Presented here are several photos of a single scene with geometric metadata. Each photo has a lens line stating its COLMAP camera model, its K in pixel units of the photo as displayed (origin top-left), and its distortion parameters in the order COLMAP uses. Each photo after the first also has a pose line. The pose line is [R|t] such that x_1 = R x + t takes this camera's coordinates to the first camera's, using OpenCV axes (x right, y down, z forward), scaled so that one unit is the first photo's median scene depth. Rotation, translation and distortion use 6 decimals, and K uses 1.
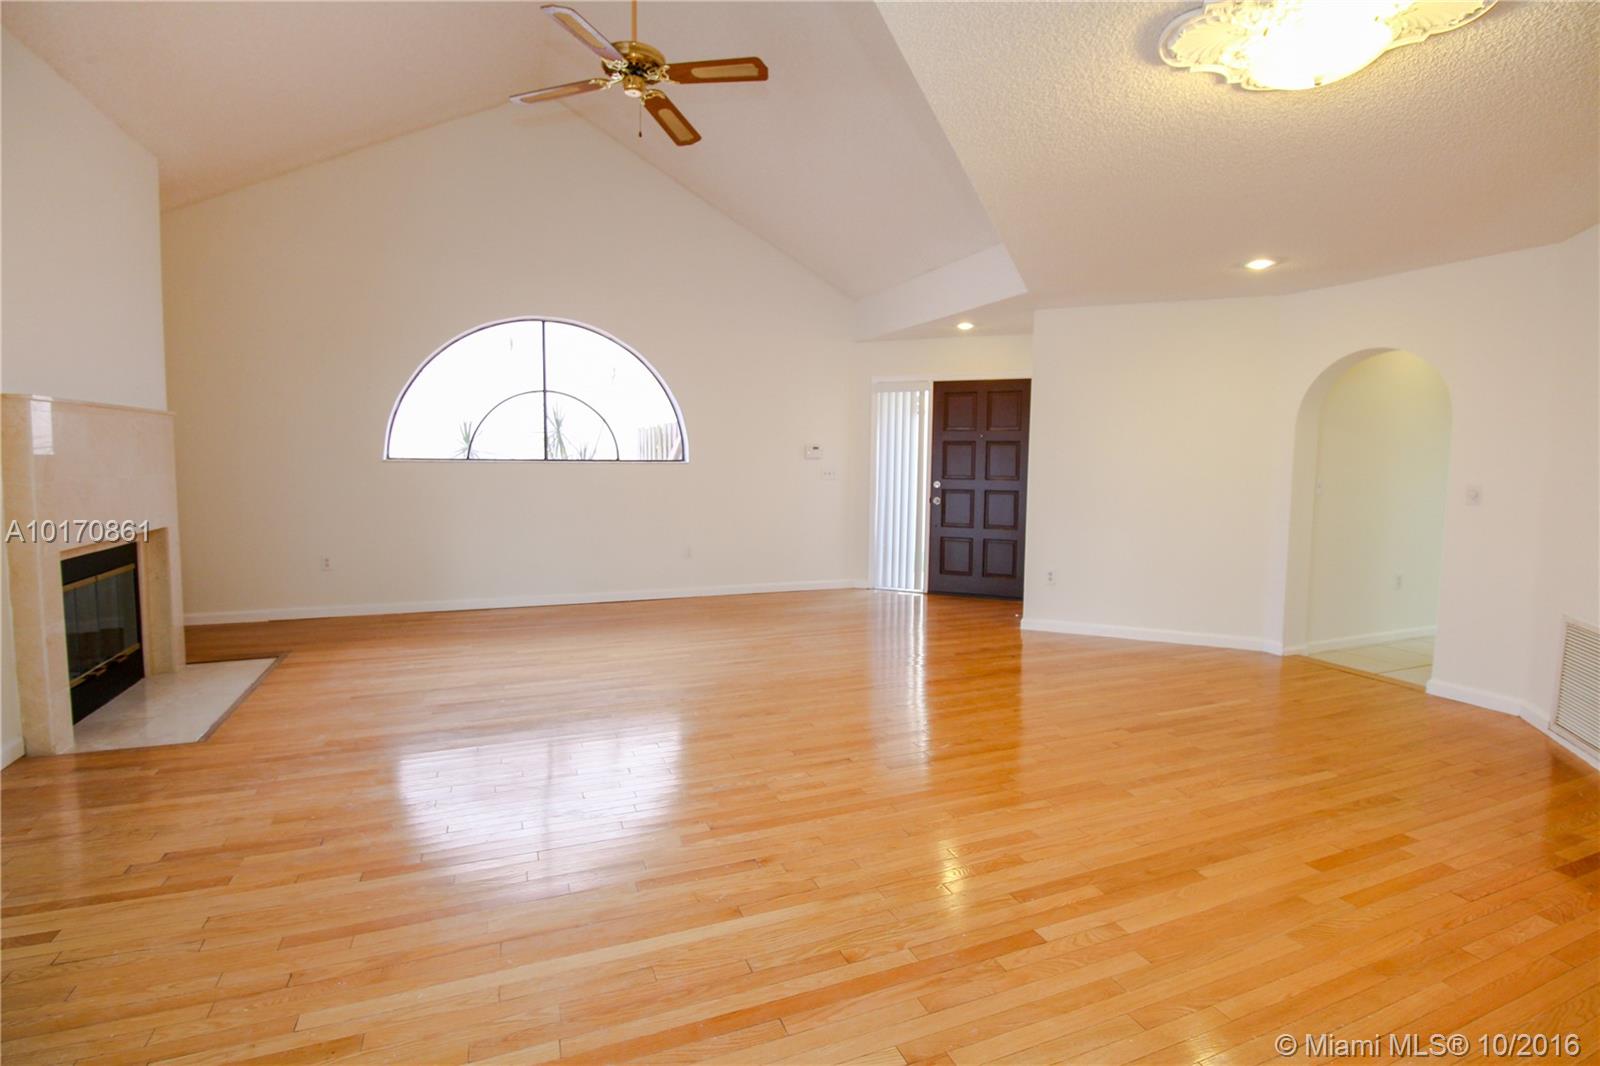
lens RADIAL K [[751.7, 0, 800.8], [0, 751.7, 511.5], [0, 0, 1]] dist [0.001785, -0.014181]
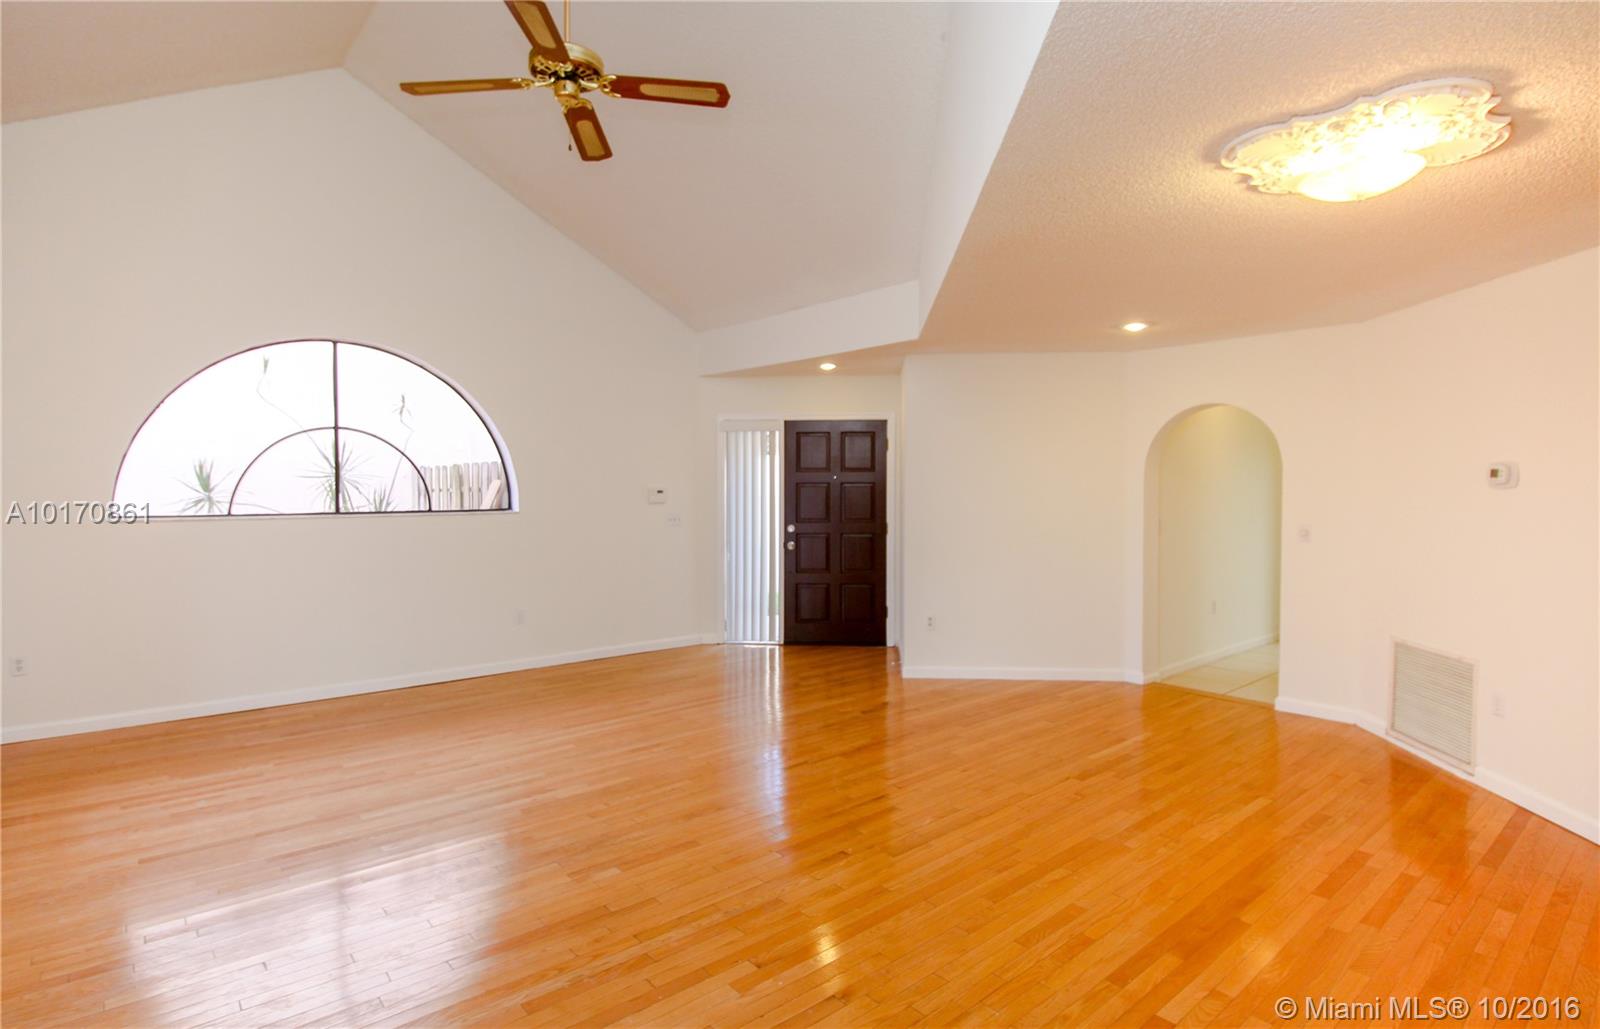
lens RADIAL K [[804.0, 0, 789.3], [0, 804.0, 498.5], [0, 0, 1]] dist [0.000491, -0.013458]
pose [[0.950744, -0.016298, 0.309548, -0.143330], [0.033620, 0.998148, -0.050706, -0.023888], [-0.308148, 0.058615, 0.949531, 0.037681]]
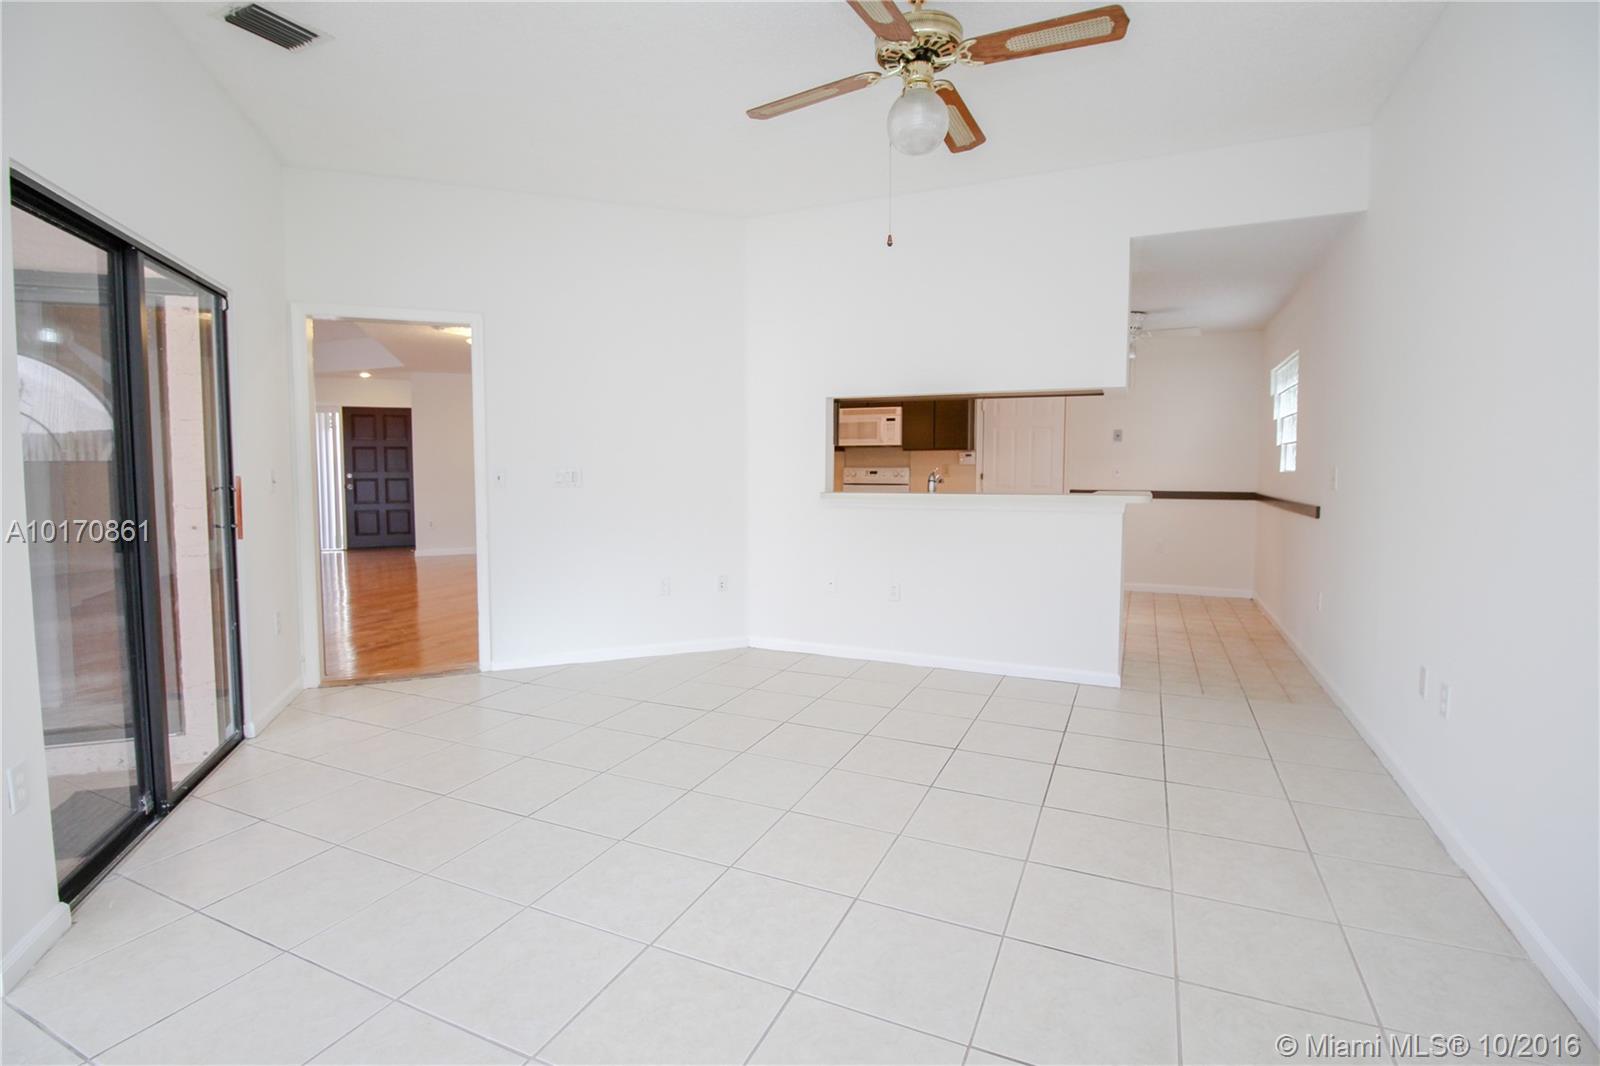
lens RADIAL K [[767.7, 0, 803.7], [0, 767.7, 509.9], [0, 0, 1]] dist [0.002009, -0.013415]
pose [[0.737985, -0.056163, 0.672476, -0.191084], [0.057094, 0.998154, 0.020706, 0.054626], [-0.672397, 0.023114, 0.739829, -0.769924]]
